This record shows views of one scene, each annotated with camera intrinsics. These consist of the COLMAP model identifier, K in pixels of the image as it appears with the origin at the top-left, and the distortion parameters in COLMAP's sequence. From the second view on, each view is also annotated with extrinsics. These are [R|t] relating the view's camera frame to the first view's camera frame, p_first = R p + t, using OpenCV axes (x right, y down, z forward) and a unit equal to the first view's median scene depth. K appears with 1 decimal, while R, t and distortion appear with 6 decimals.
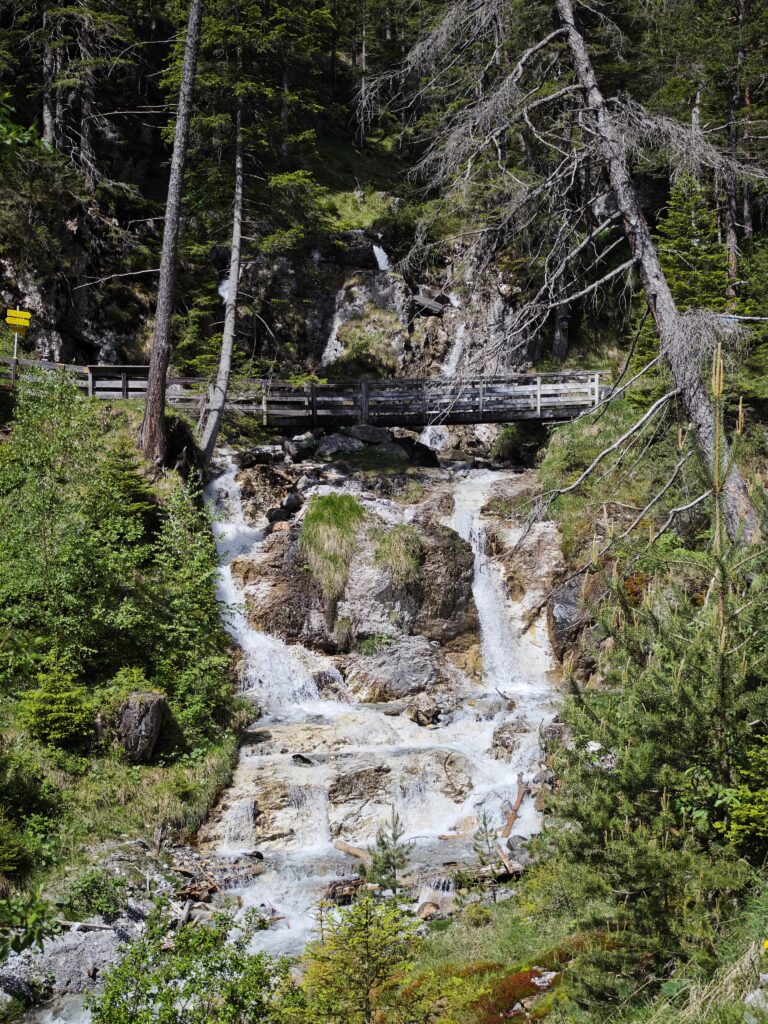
lens RADIAL K [[1372.2, 0, 383.7], [0, 1372.2, 510.7], [0, 0, 1]] dist [0.102171, 0.000000]
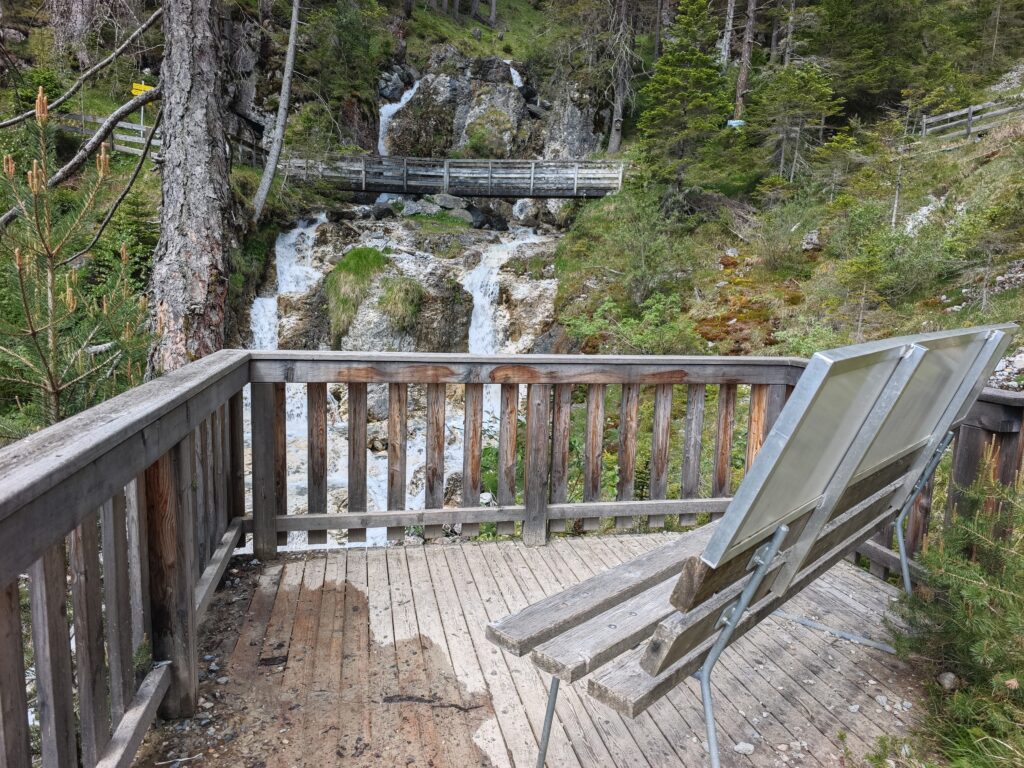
lens RADIAL K [[683.7, 0, 511.0], [0, 683.7, 386.4], [0, 0, 1]] dist [0.010795, -0.005267]
pose [[0.986159, 0.090512, -0.138918, 0.181196], [-0.061004, 0.977150, 0.203609, -0.022060], [0.154173, -0.192316, 0.969147, 0.372959]]
